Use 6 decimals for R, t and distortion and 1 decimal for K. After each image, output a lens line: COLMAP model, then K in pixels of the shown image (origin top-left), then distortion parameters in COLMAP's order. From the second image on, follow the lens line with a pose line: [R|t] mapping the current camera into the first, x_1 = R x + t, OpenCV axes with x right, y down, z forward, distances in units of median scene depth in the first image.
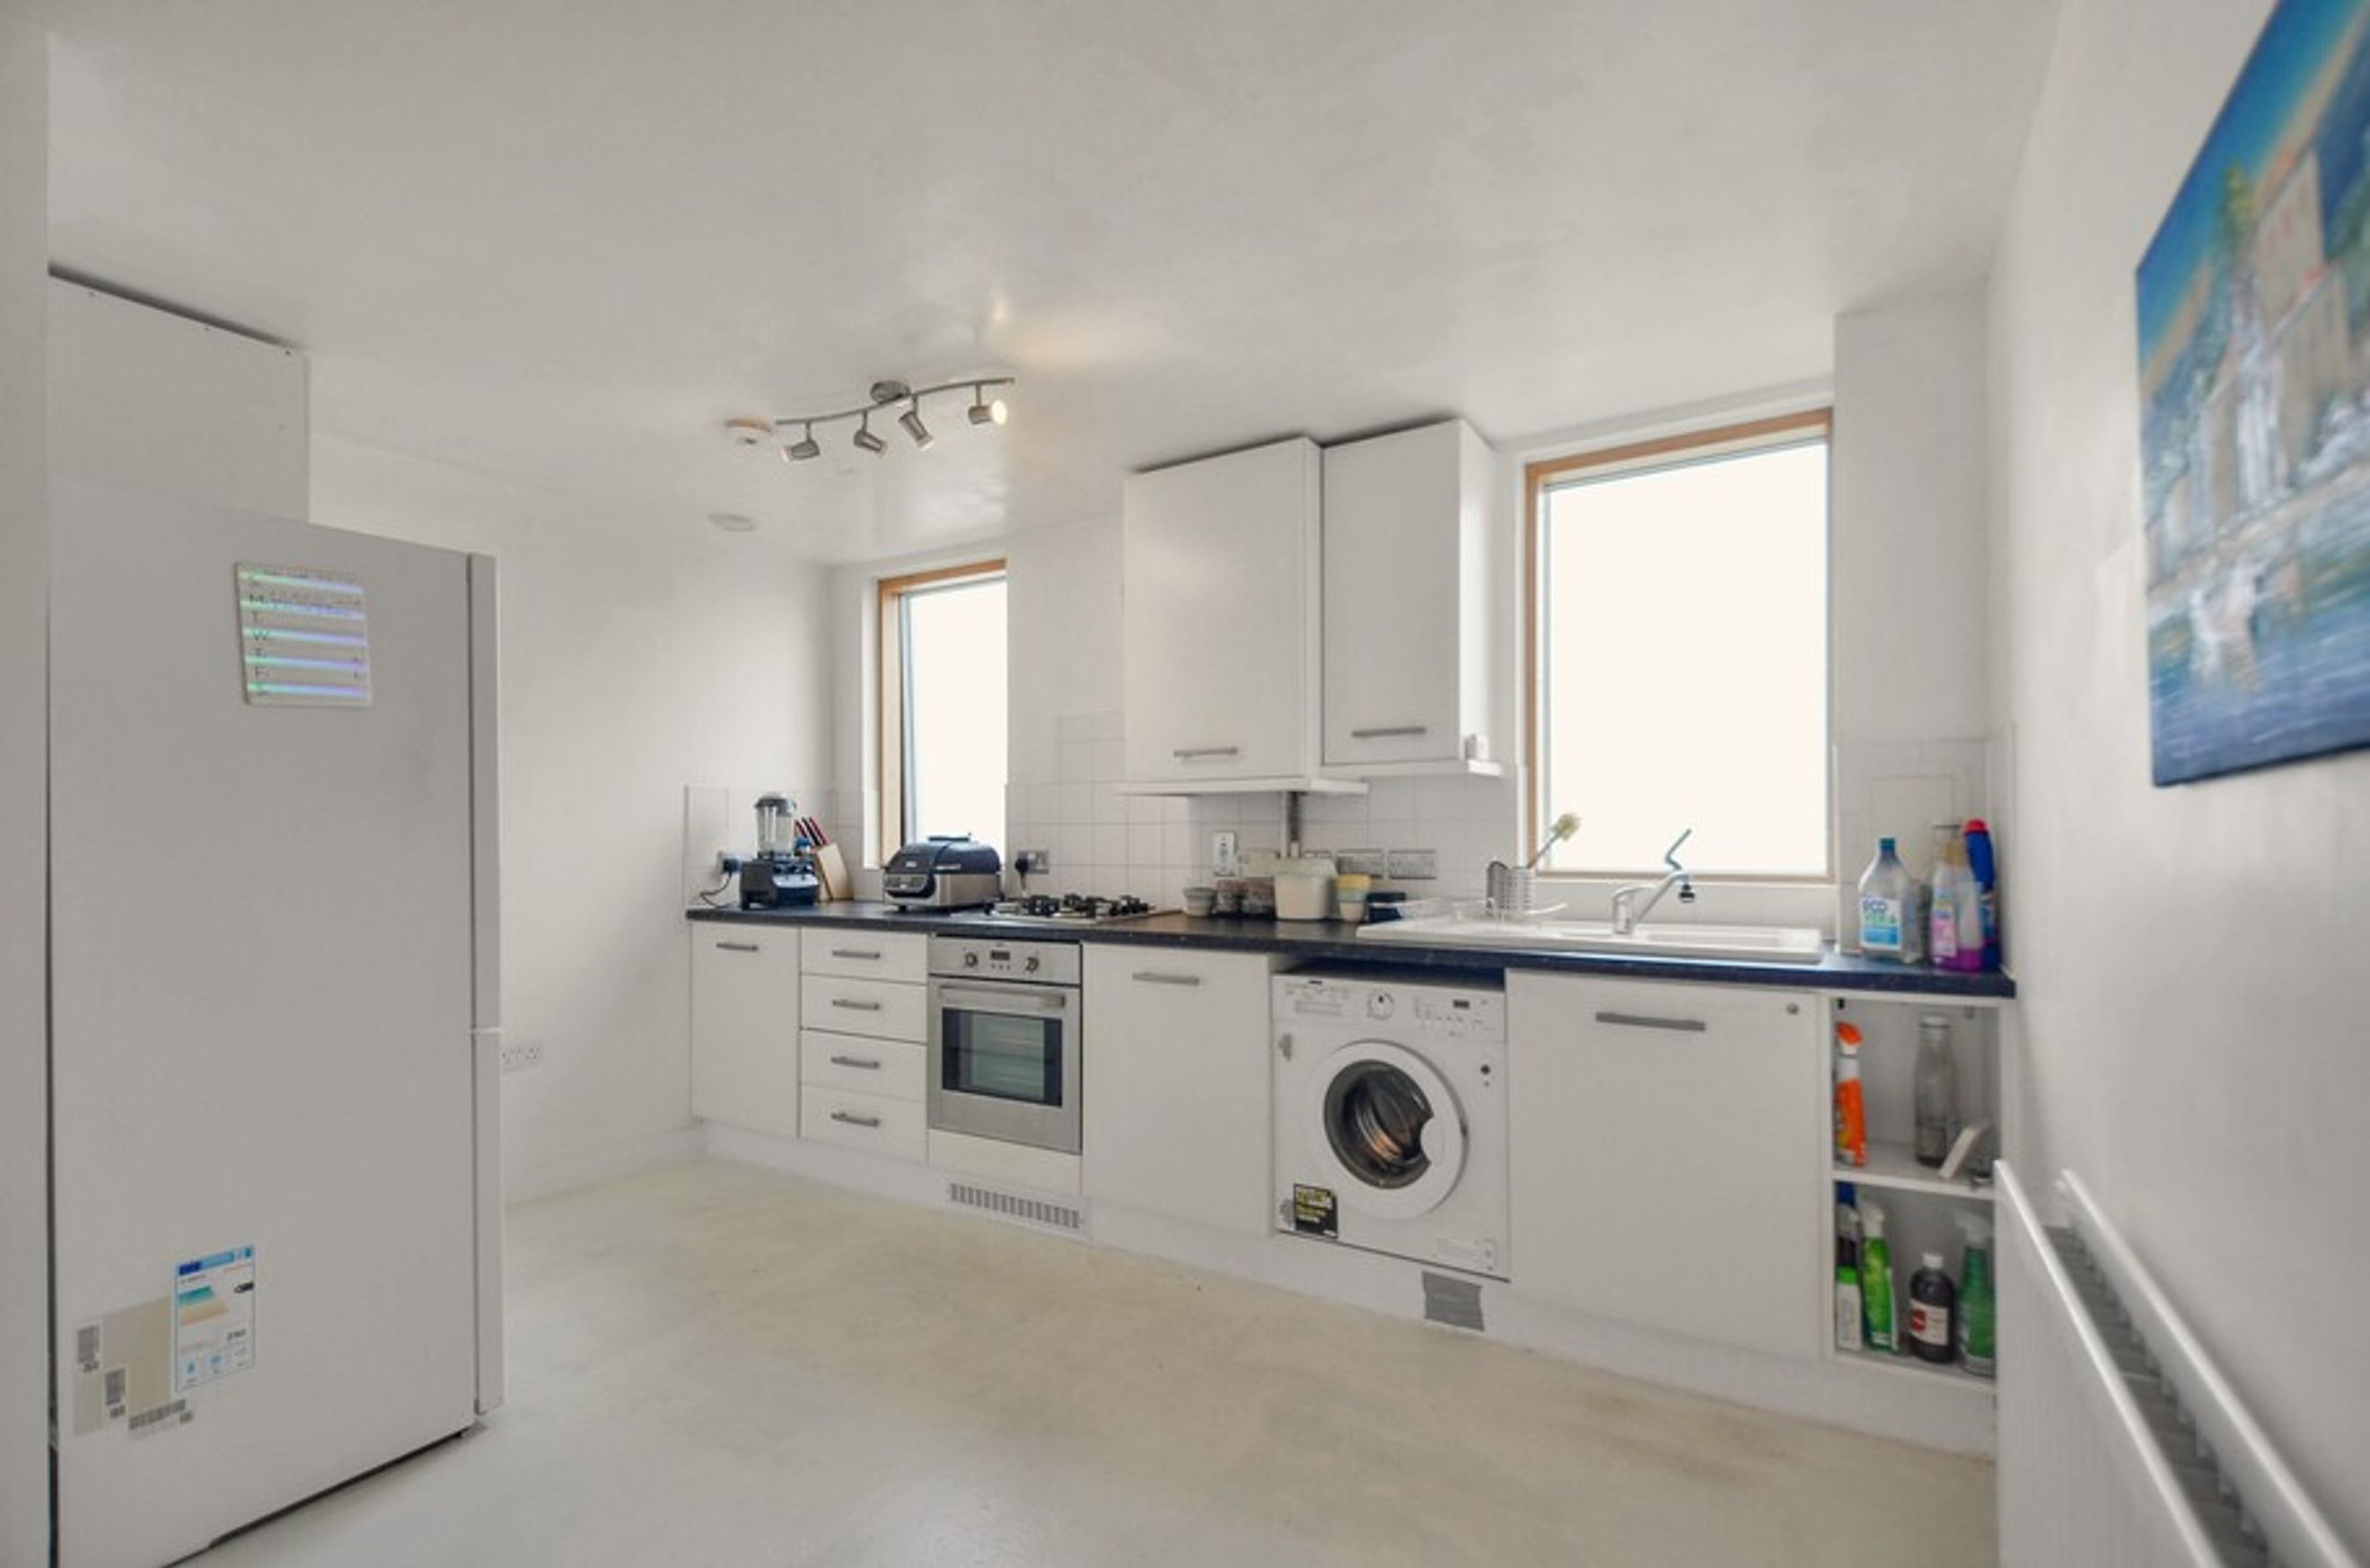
lens RADIAL K [[1029.3, 0, 1212.8], [0, 1029.3, 828.9], [0, 0, 1]] dist [0.002165, -0.004672]
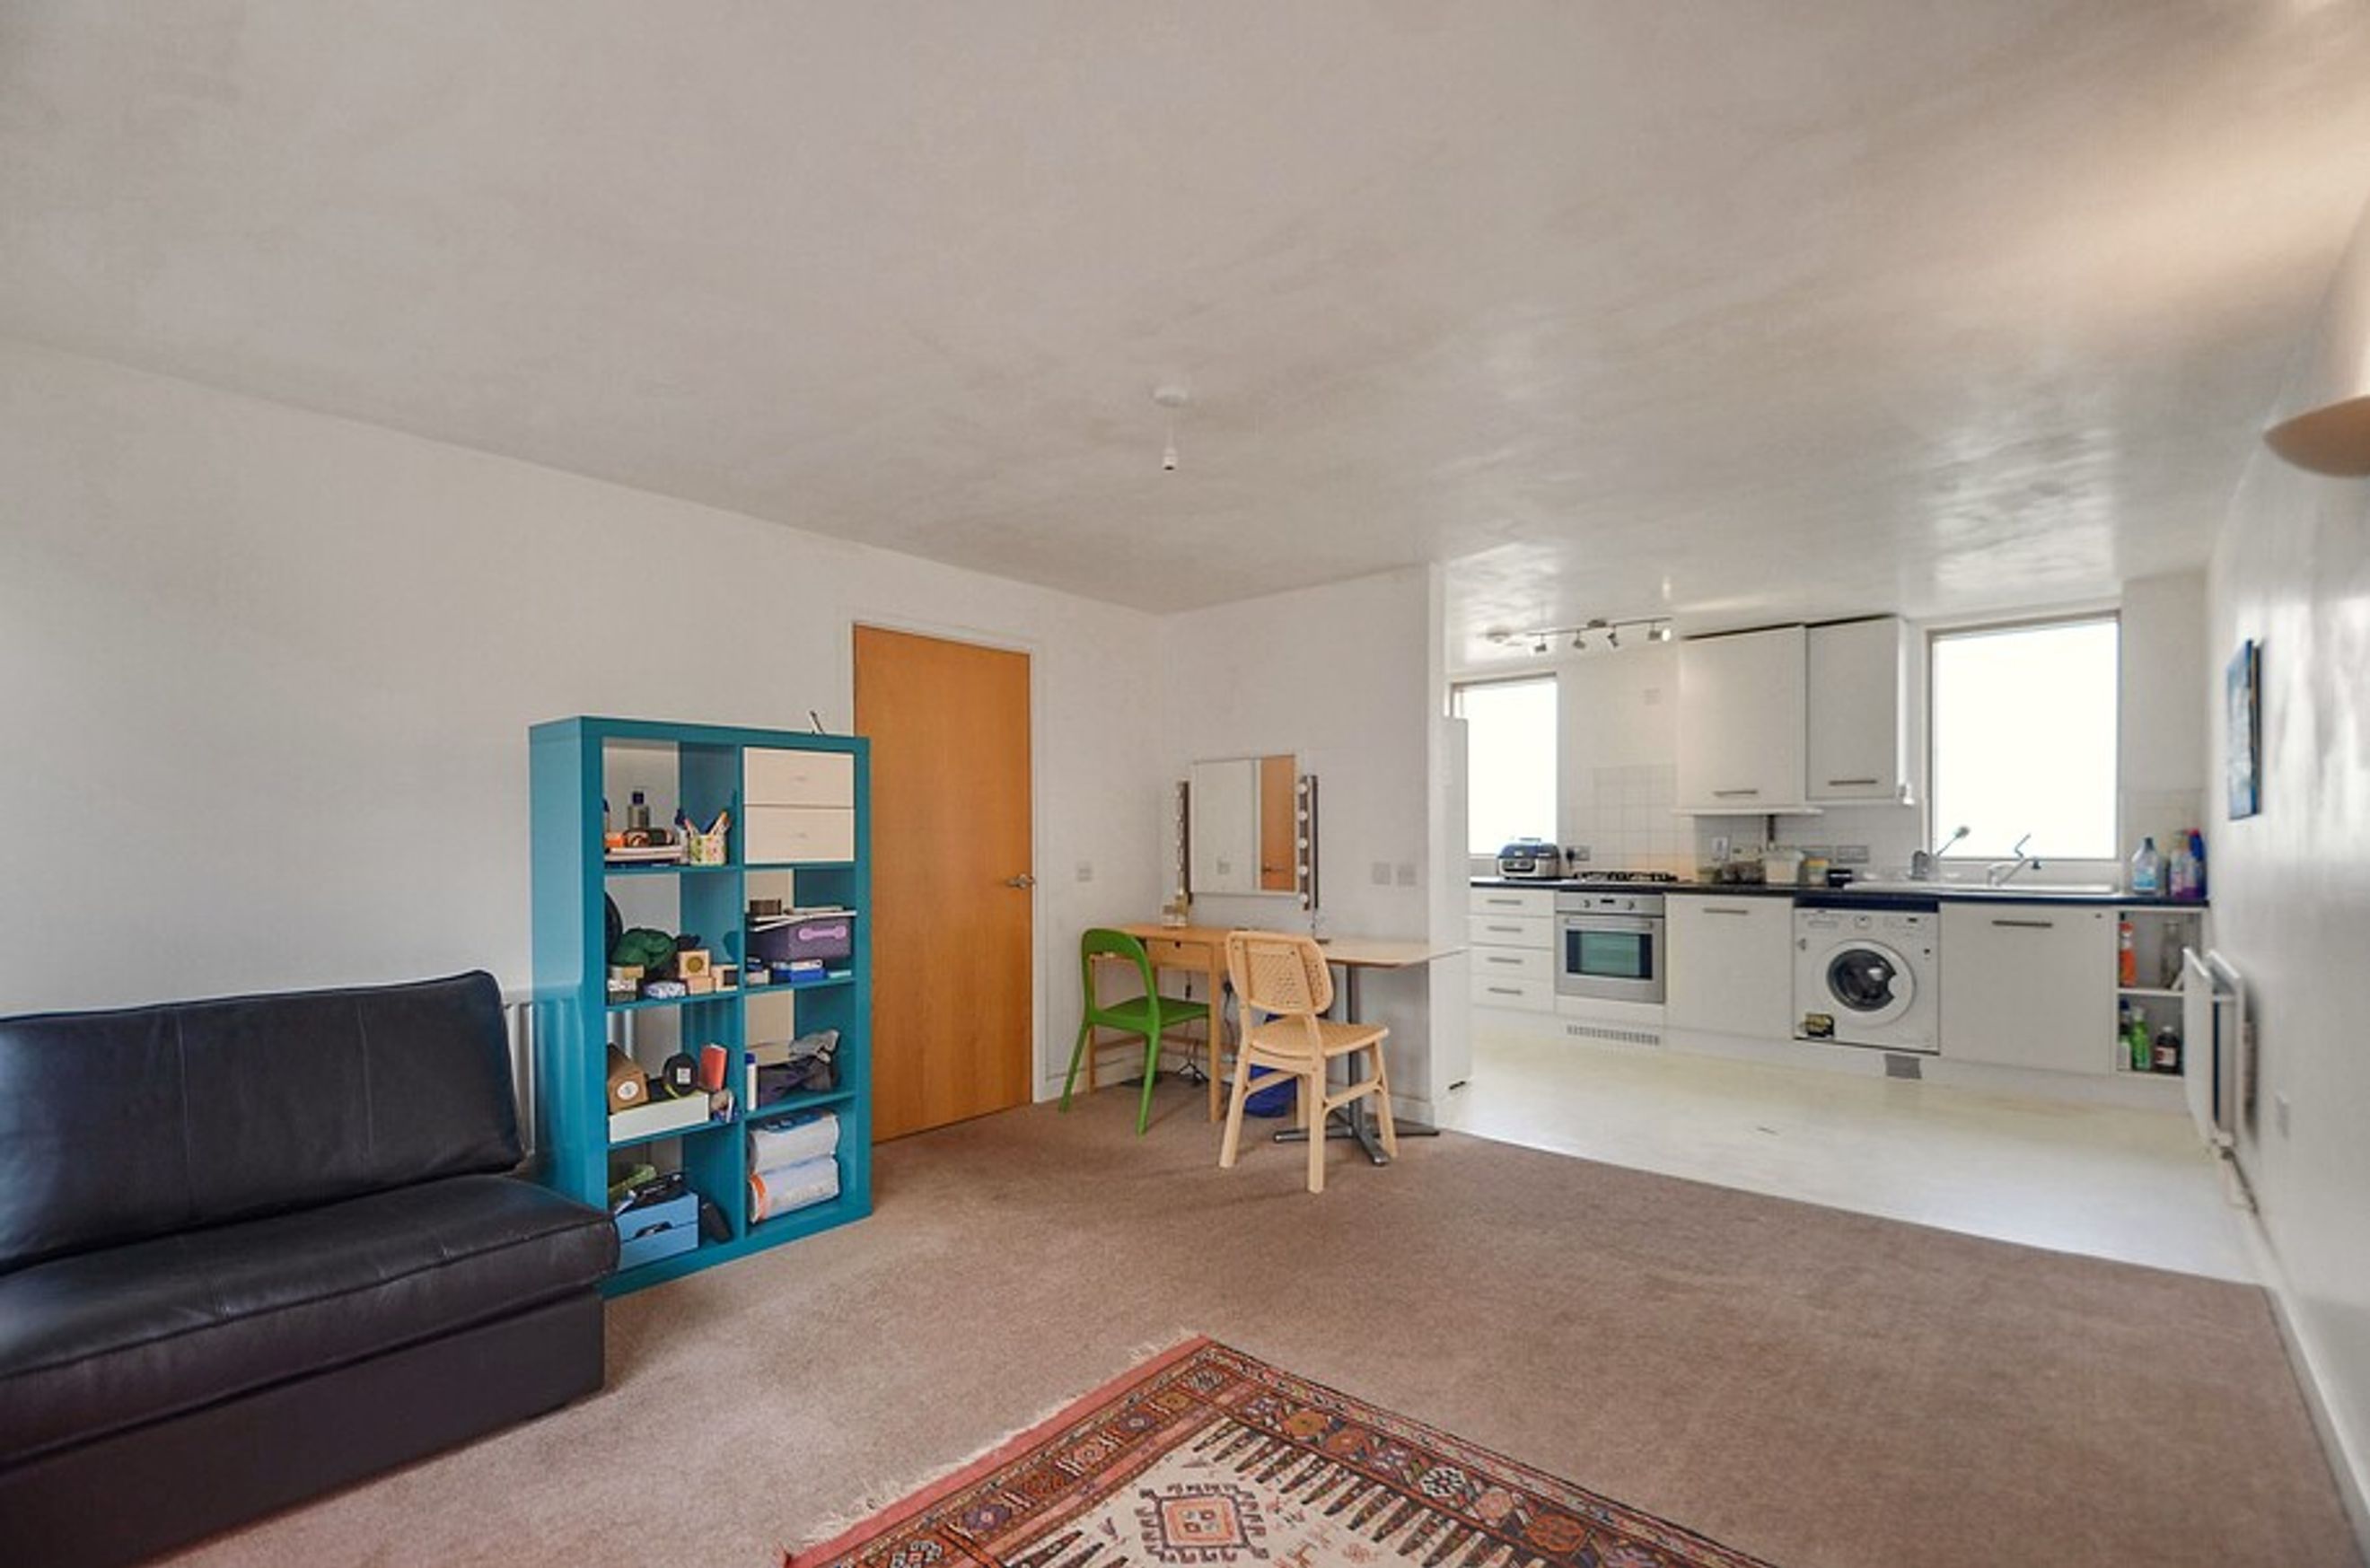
lens RADIAL K [[1034.3, 0, 1186.0], [0, 1034.3, 850.6], [0, 0, 1]] dist [0.020870, -0.025106]
pose [[0.982723, 0.004435, -0.185028, -0.693564], [-0.001954, 0.999906, 0.013591, 0.007690], [0.185071, -0.012995, 0.982639, -1.125100]]
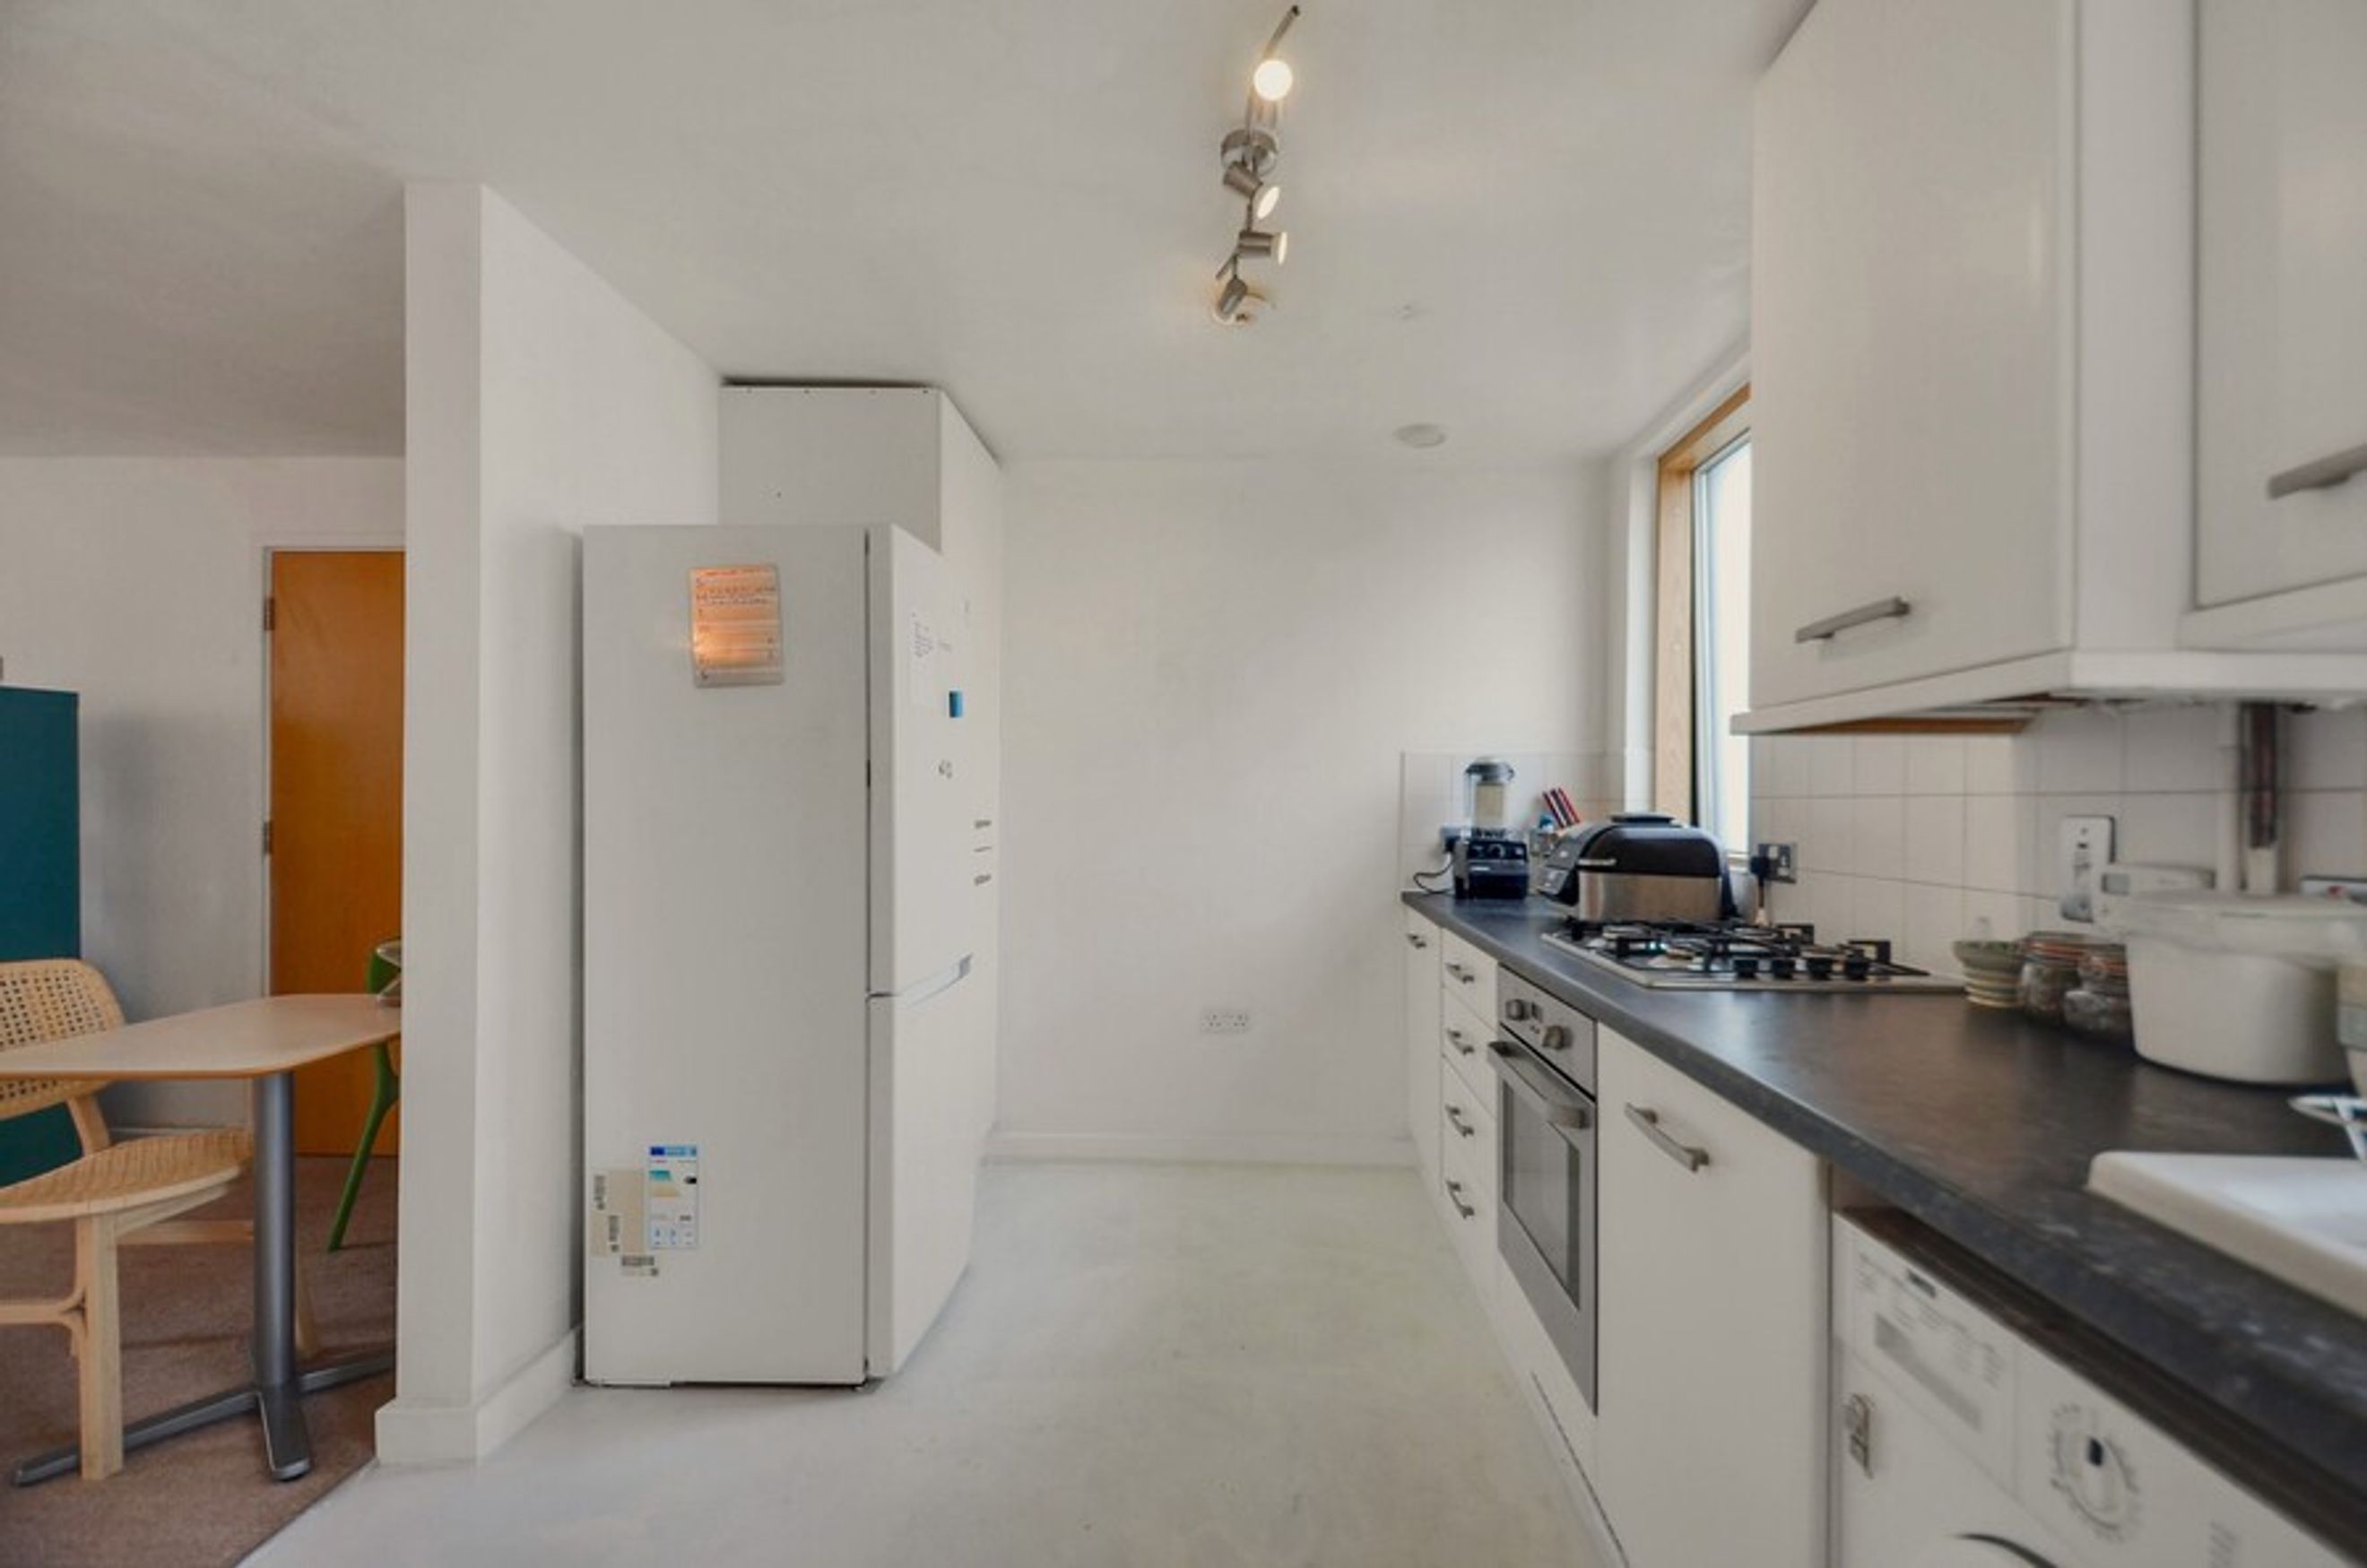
lens RADIAL K [[1030.9, 0, 1234.7], [0, 1030.9, 802.1], [0, 0, 1]] dist [0.003199, -0.000132]
pose [[0.490976, 0.006475, -0.871149, 0.259785], [-0.011685, 0.999931, 0.000847, 0.001519], [0.871095, 0.009763, 0.491018, 0.624071]]
